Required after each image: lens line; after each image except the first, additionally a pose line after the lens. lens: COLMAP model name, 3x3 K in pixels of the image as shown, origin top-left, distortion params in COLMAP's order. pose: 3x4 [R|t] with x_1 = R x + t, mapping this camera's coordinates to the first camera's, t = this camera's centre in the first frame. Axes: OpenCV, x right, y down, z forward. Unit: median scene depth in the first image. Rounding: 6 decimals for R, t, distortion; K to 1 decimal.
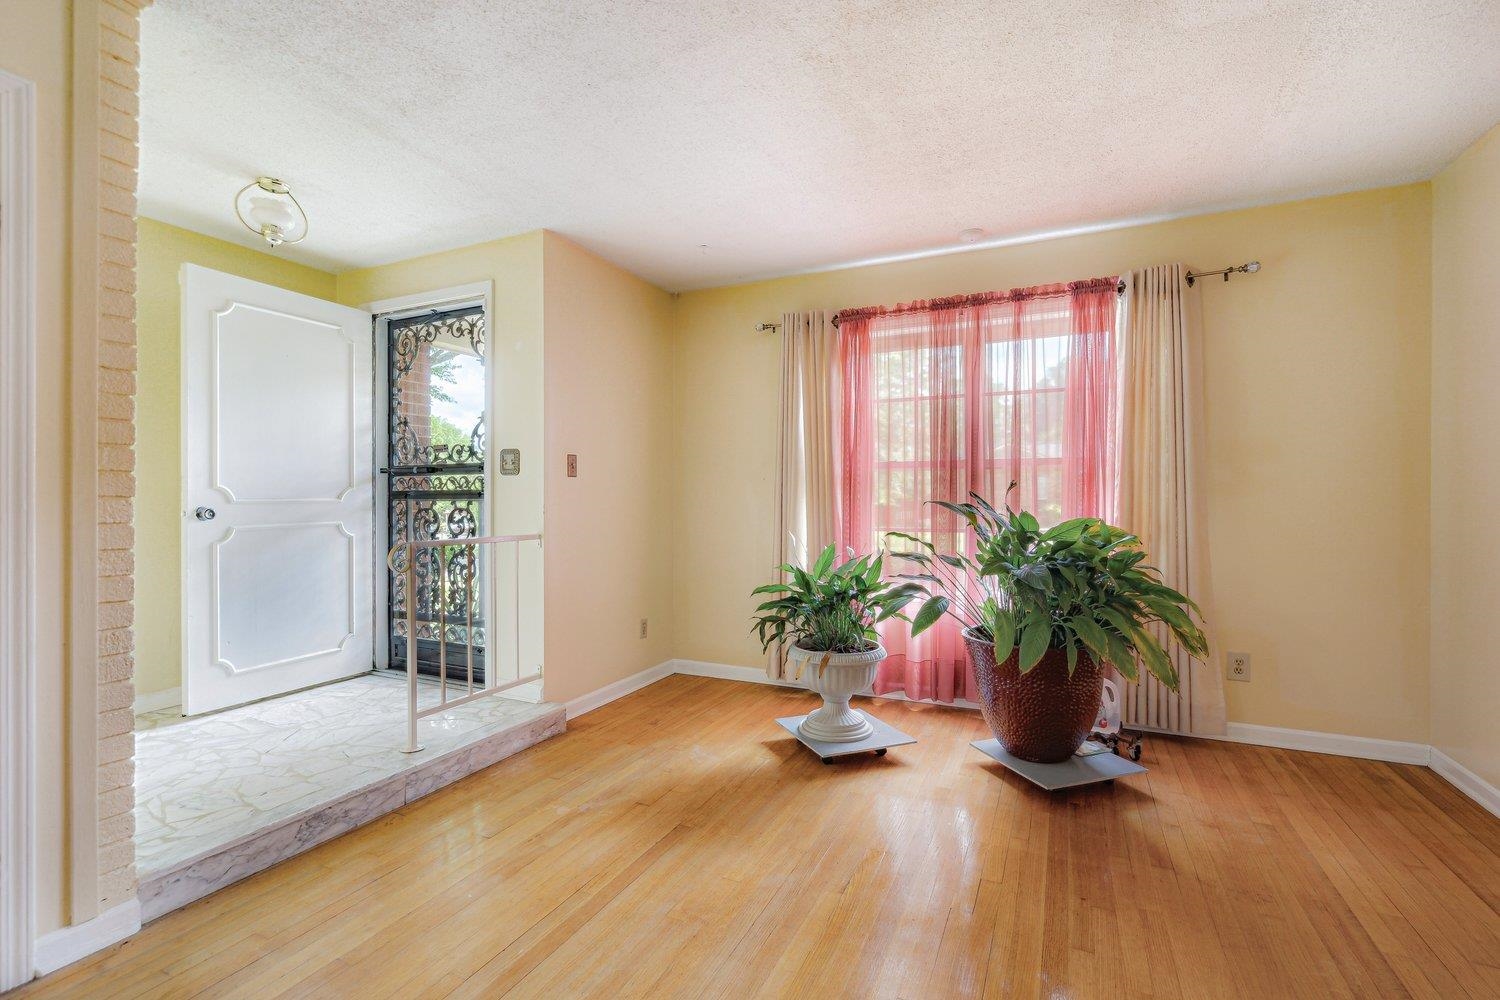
lens RADIAL K [[679.5, 0, 758.4], [0, 679.5, 503.1], [0, 0, 1]] dist [-0.005943, -0.000170]
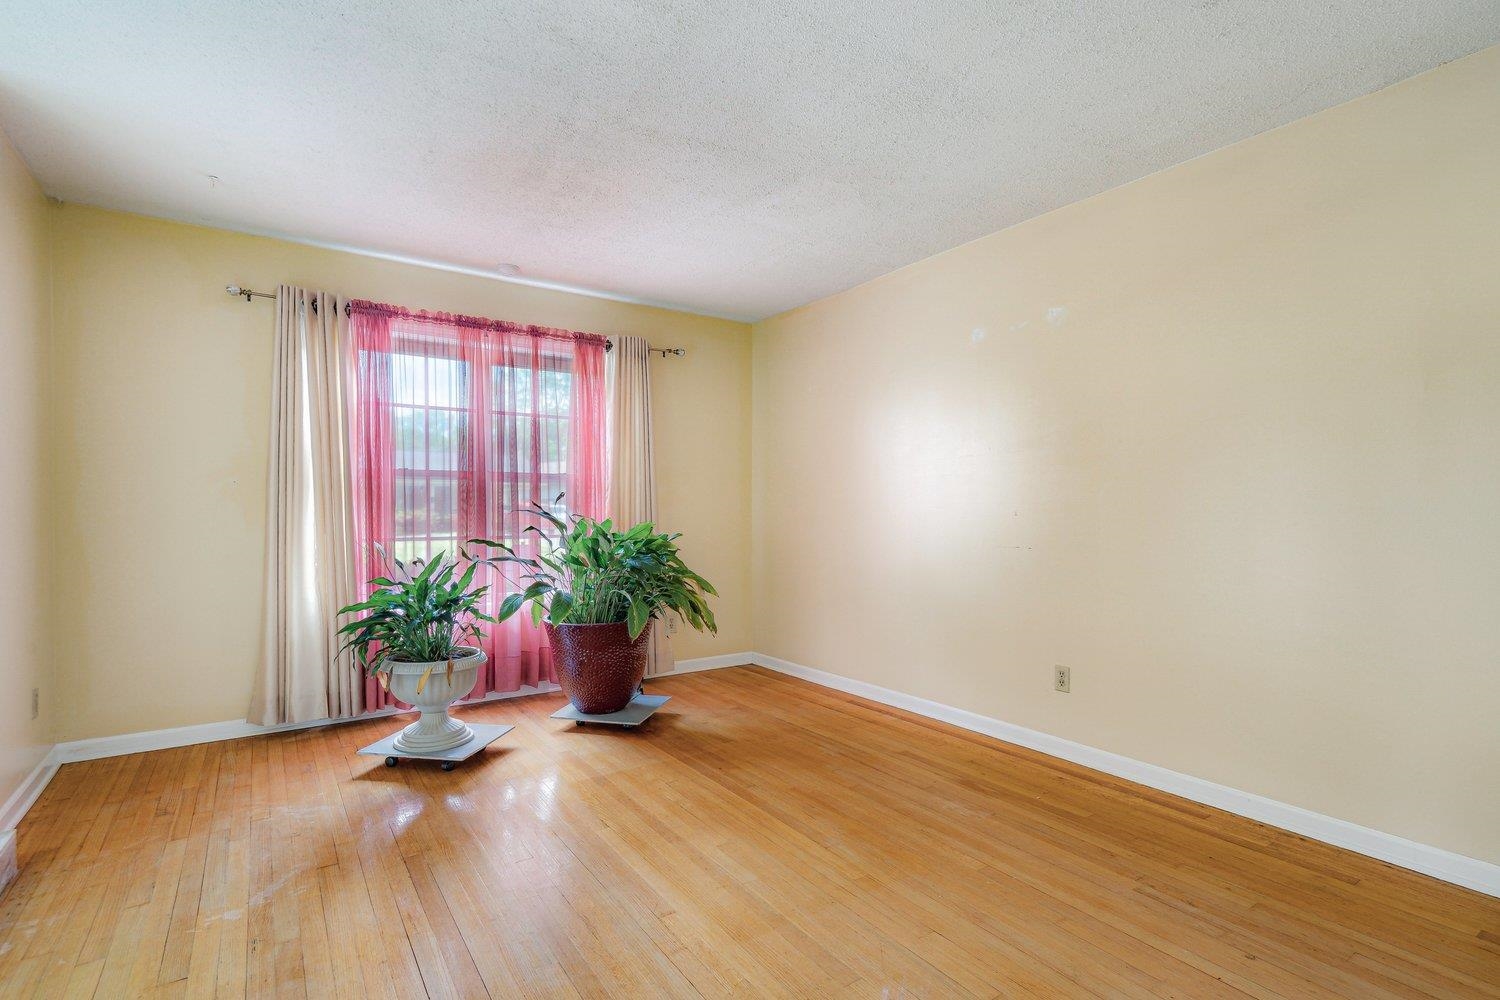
lens RADIAL K [[707.1, 0, 758.9], [0, 707.1, 511.7], [0, 0, 1]] dist [0.003494, -0.000071]
pose [[0.505603, -0.001175, 0.862765, -0.479617], [0.001677, 0.999999, 0.000380, 0.001135], [-0.862764, 0.001254, 0.505605, 0.063008]]
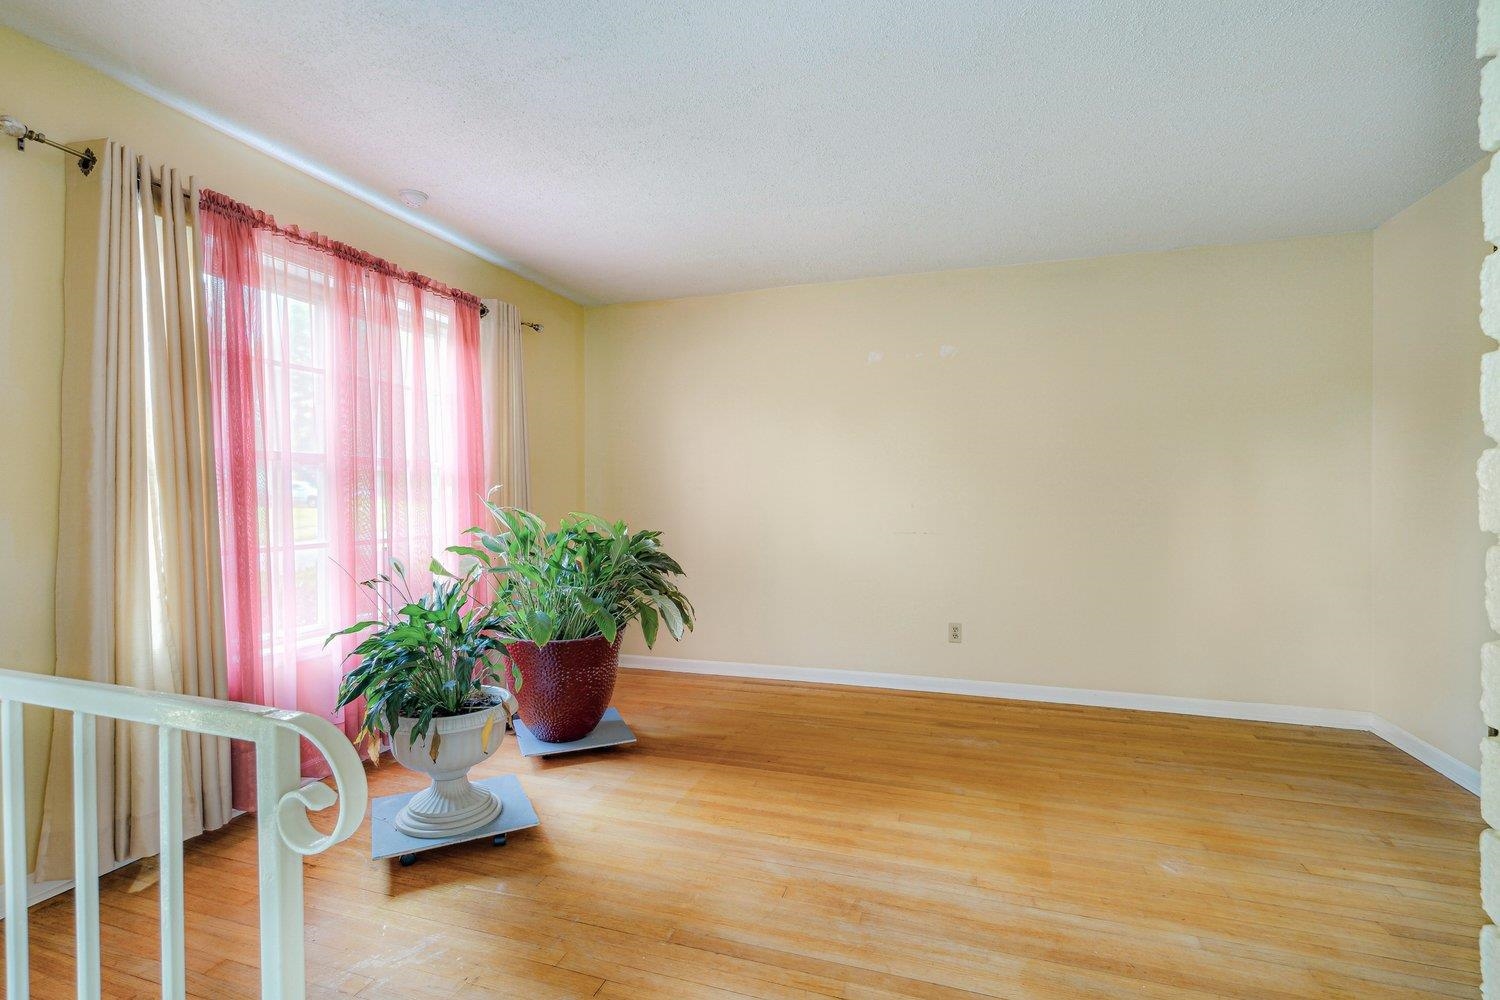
lens RADIAL K [[679.5, 0, 751.1], [0, 679.5, 504.2], [0, 0, 1]] dist [-0.005943, -0.000170]
pose [[-0.107451, -0.012472, 0.994132, -0.592993], [0.004685, 0.999904, 0.013051, -0.015509], [-0.994199, 0.006060, -0.107382, 0.673031]]
